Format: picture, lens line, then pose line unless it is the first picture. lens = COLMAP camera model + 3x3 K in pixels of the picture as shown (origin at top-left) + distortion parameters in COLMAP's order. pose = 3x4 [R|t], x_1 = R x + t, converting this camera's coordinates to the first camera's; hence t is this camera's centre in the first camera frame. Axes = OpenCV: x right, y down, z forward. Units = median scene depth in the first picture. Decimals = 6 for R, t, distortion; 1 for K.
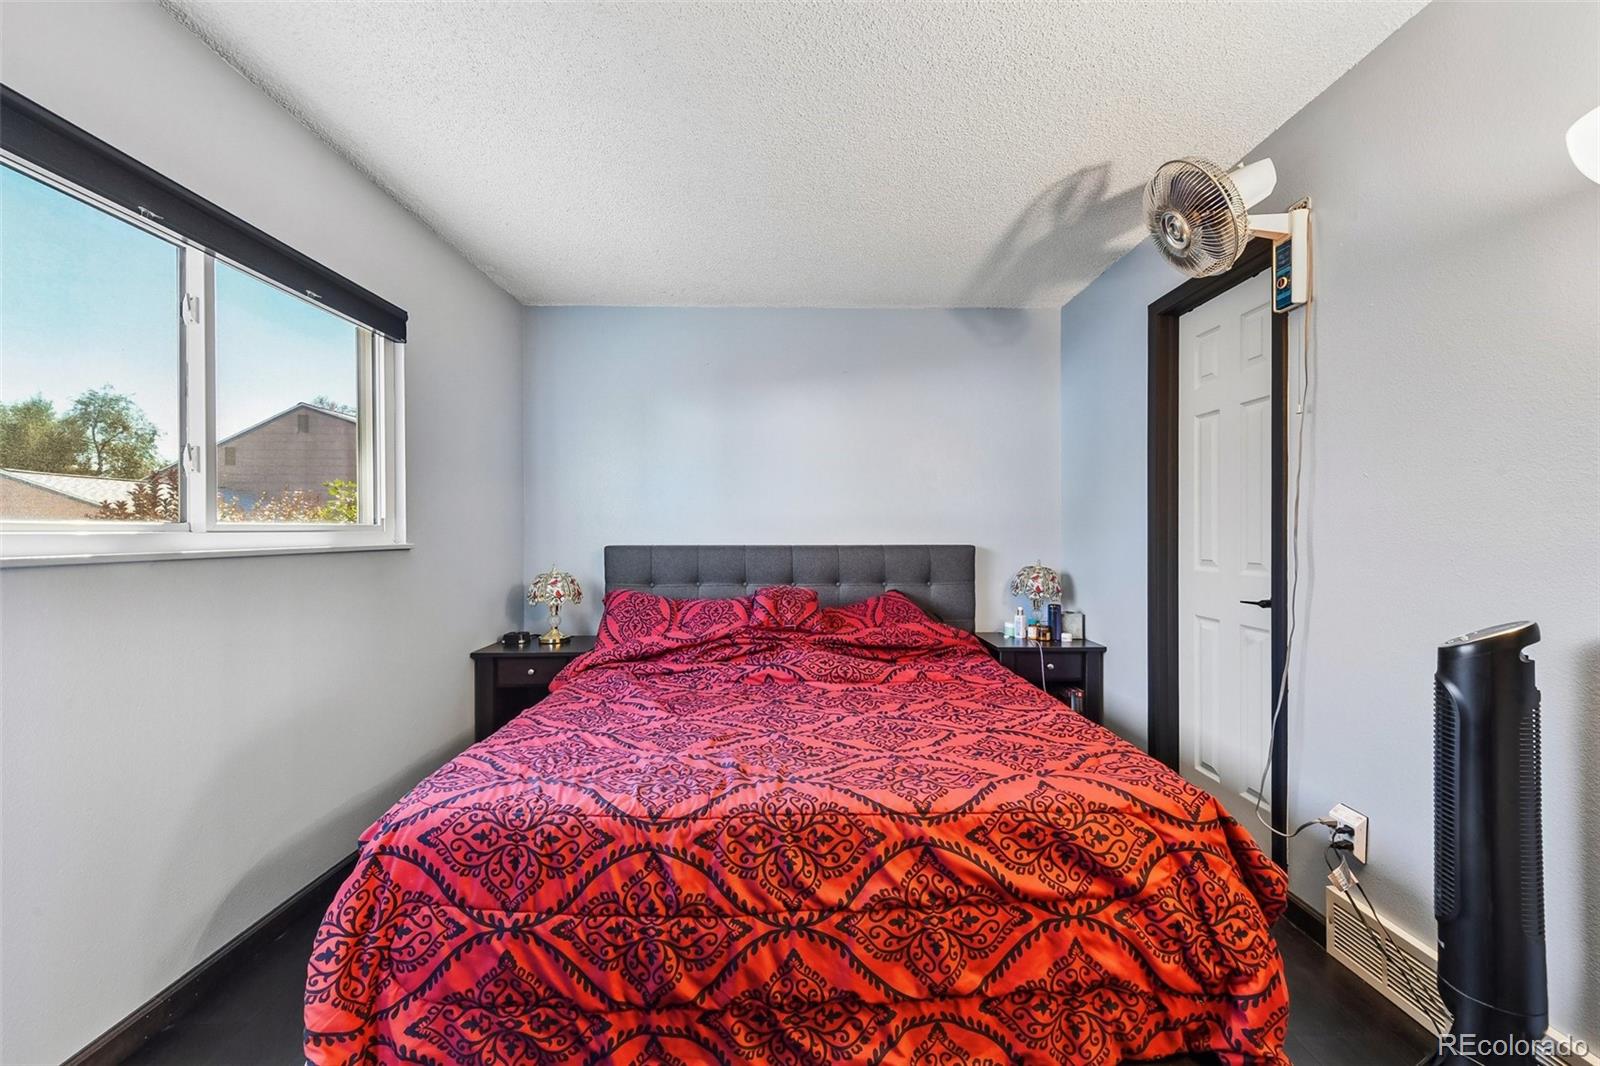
lens RADIAL K [[634.7, 0, 803.2], [0, 634.7, 540.4], [0, 0, 1]] dist [0.005304, -0.001253]
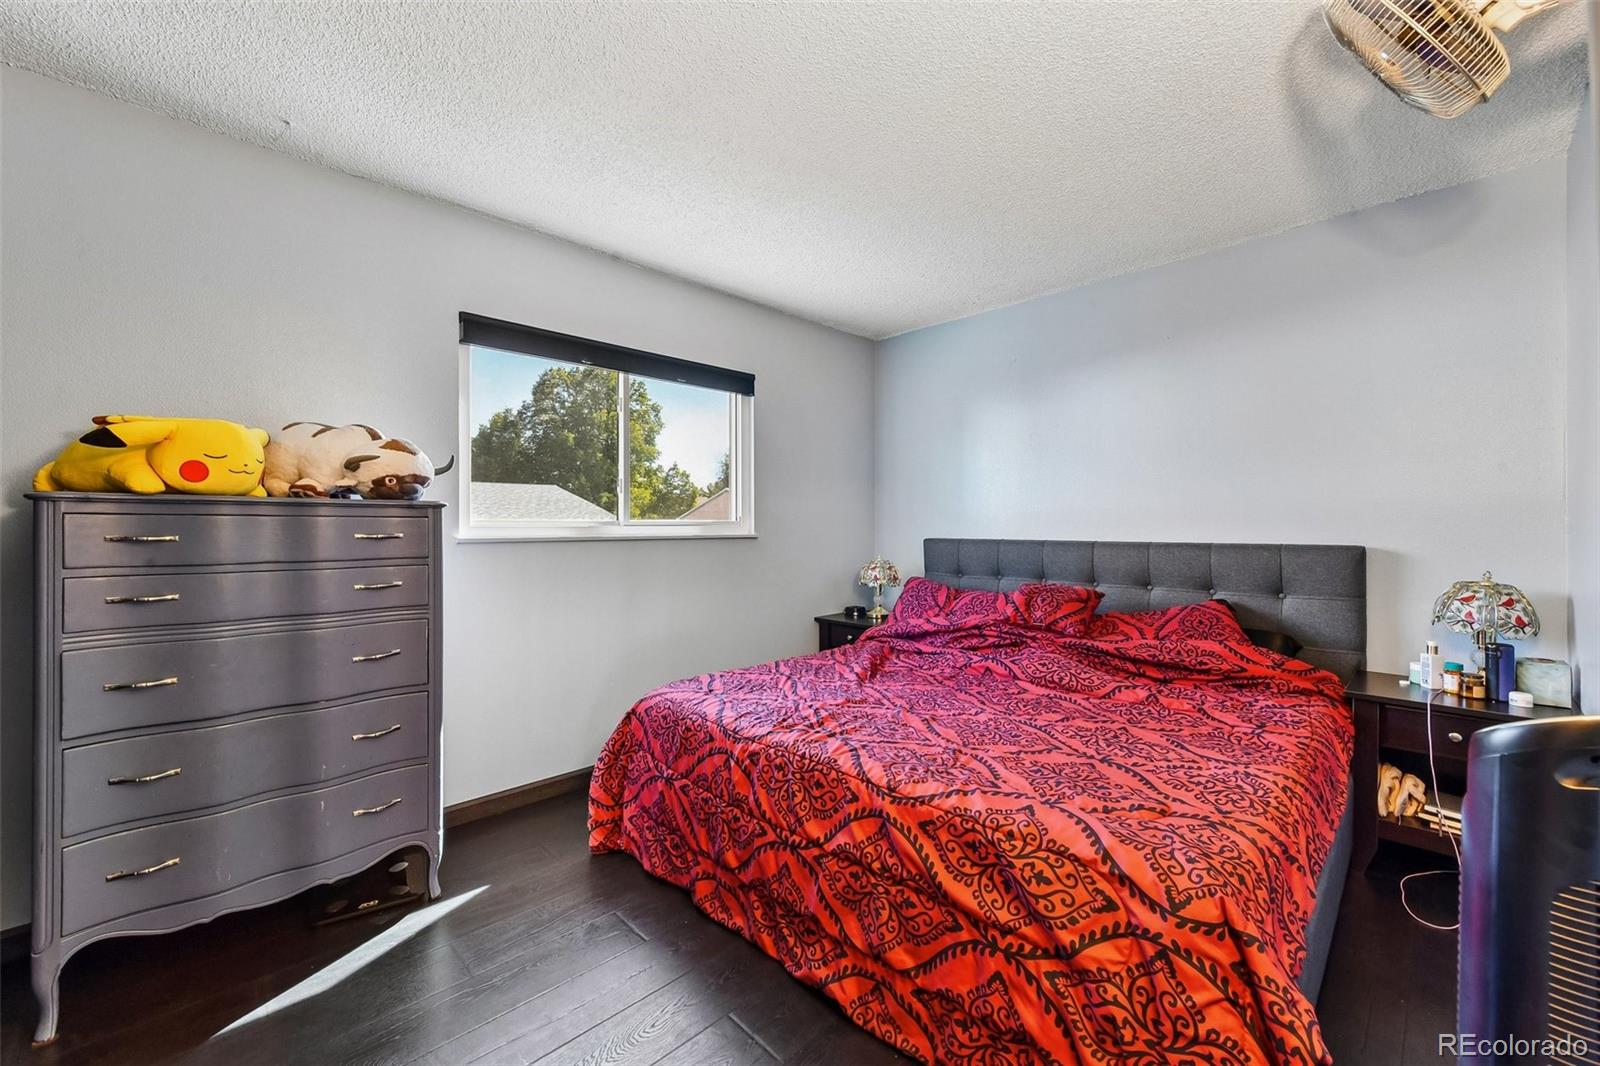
lens RADIAL K [[634.7, 0, 799.2], [0, 634.7, 526.8], [0, 0, 1]] dist [0.005304, -0.001253]
pose [[0.680112, 0.003063, -0.733102, 0.871146], [-0.011015, 0.999921, -0.006042, -0.006334], [0.733025, 0.012184, 0.680092, 0.155072]]
